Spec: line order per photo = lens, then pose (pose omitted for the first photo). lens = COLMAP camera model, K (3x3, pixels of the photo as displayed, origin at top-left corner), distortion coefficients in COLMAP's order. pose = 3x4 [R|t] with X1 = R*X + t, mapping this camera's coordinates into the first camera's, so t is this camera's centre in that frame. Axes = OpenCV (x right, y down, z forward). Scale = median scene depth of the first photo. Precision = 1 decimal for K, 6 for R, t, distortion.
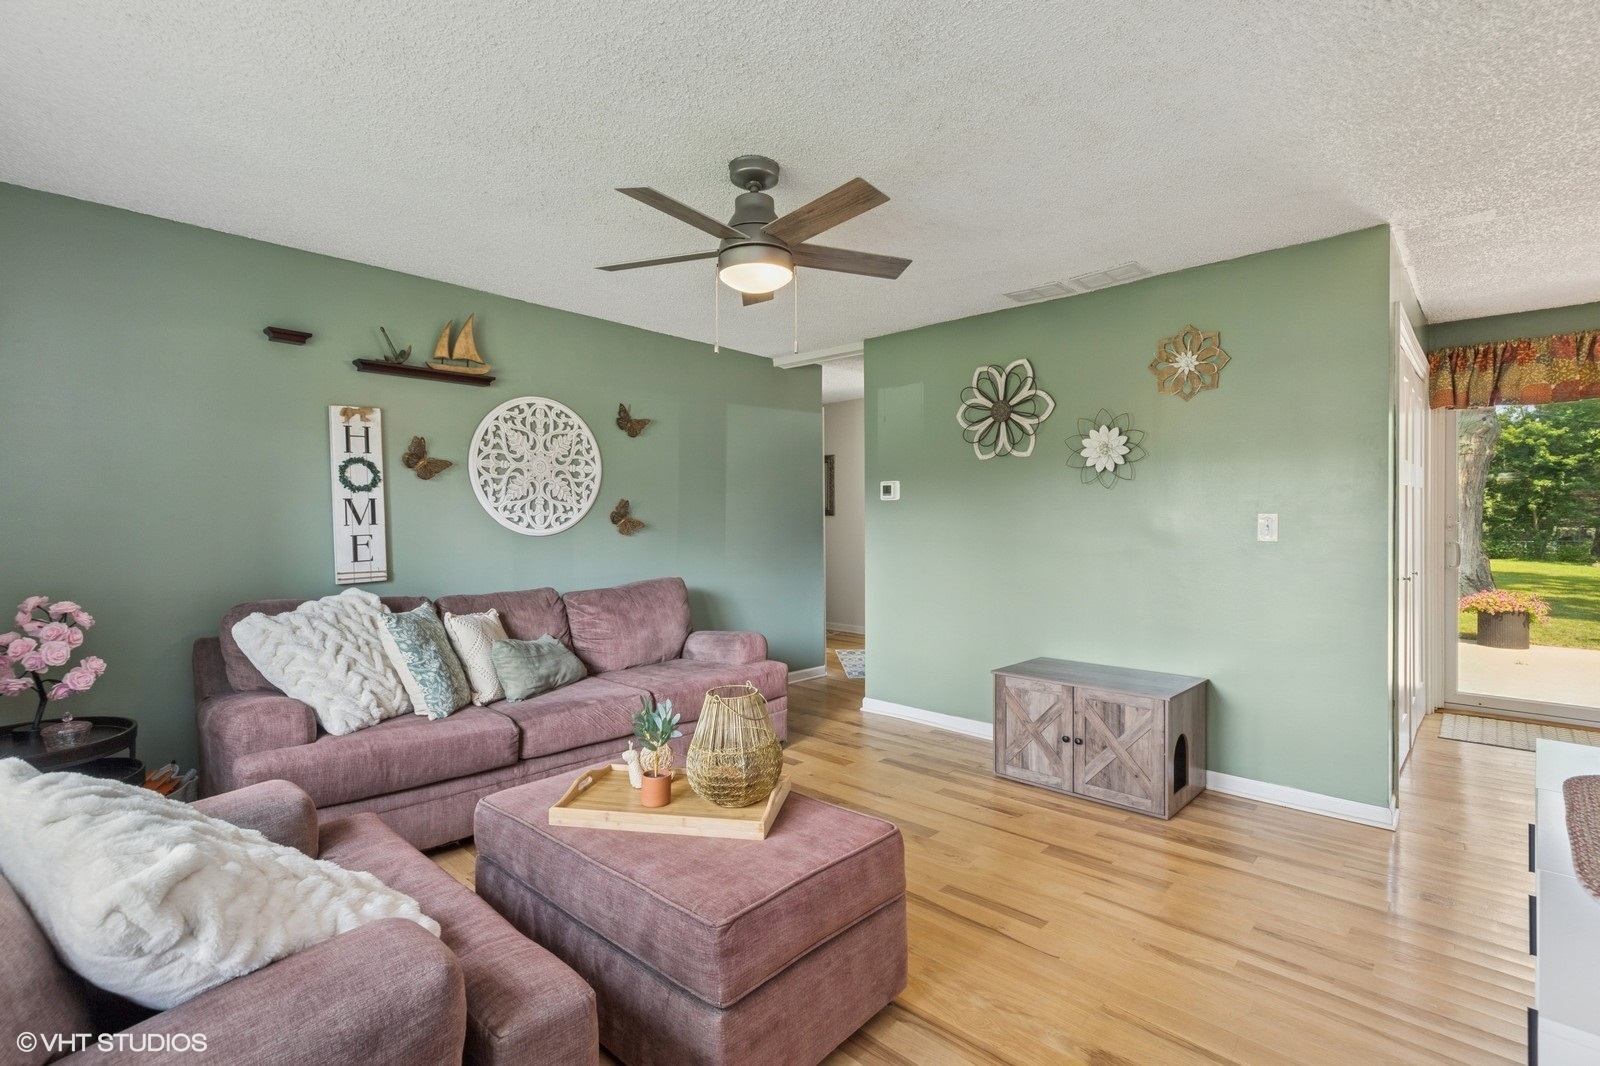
lens RADIAL K [[734.6, 0, 810.3], [0, 734.6, 527.9], [0, 0, 1]] dist [0.006578, -0.000249]
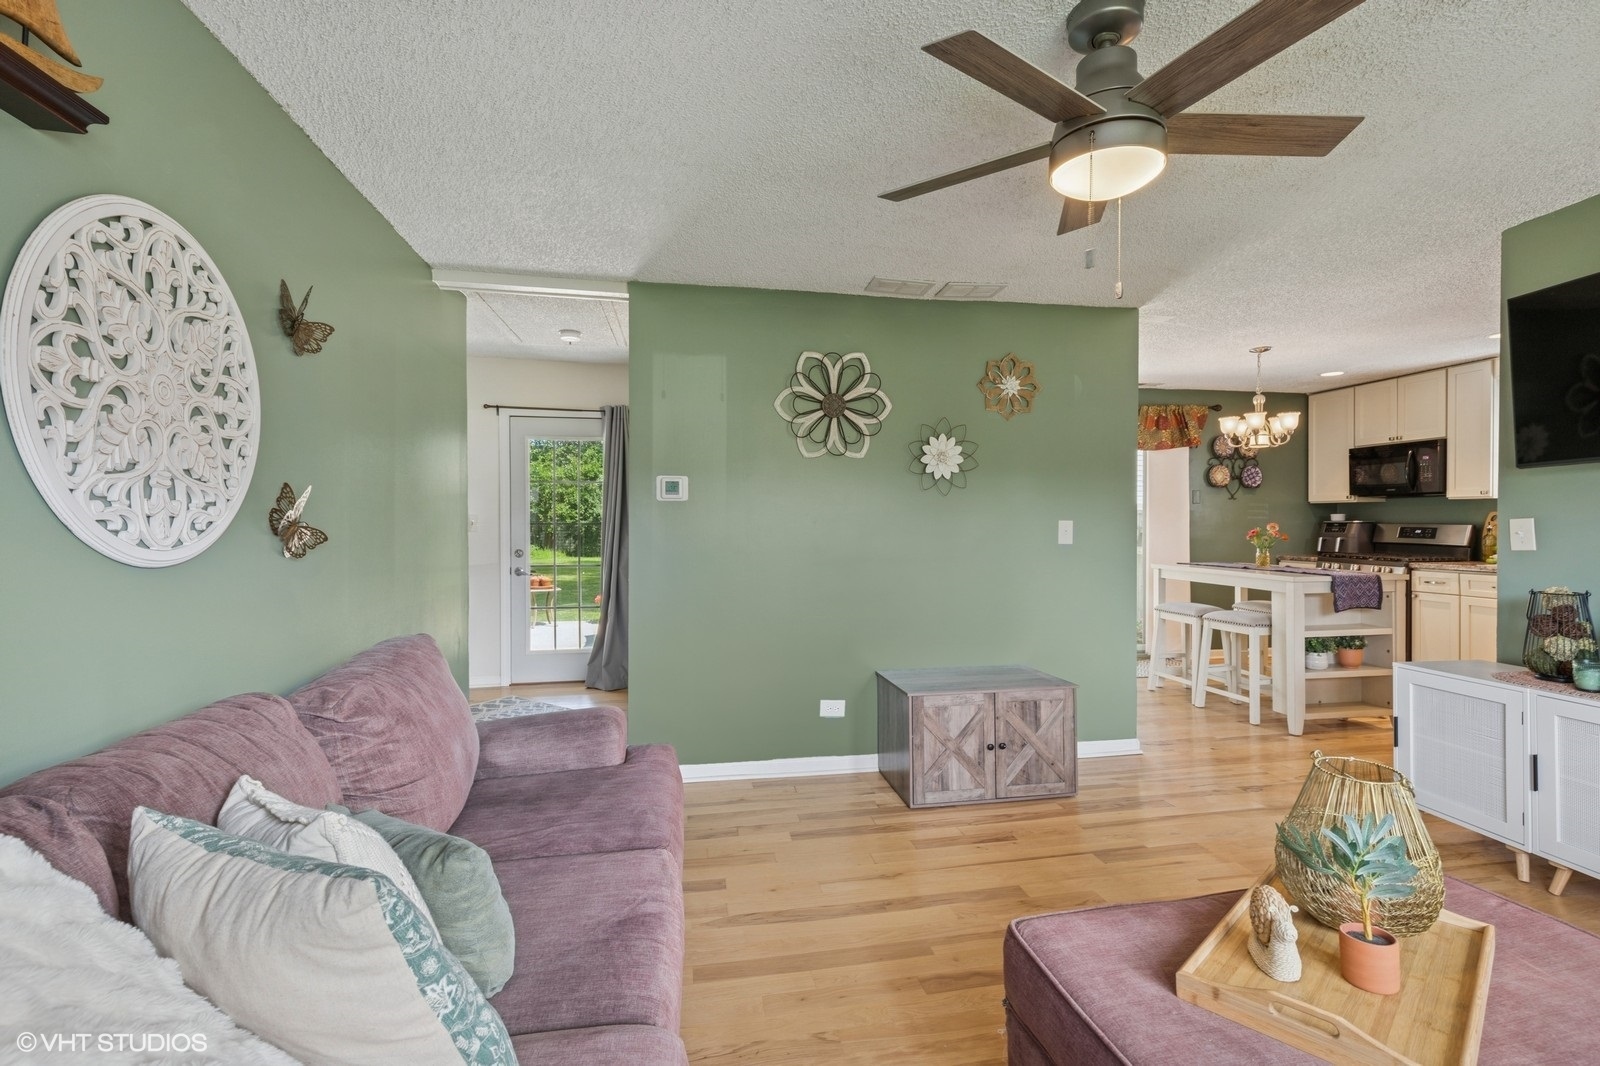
lens RADIAL K [[734.6, 0, 810.3], [0, 734.6, 527.9], [0, 0, 1]] dist [0.006578, -0.000249]
pose [[0.590295, -0.001420, 0.807186, -0.503758], [0.009816, 0.999937, -0.005419, -0.004470], [-0.807128, 0.011123, 0.590272, 0.514184]]
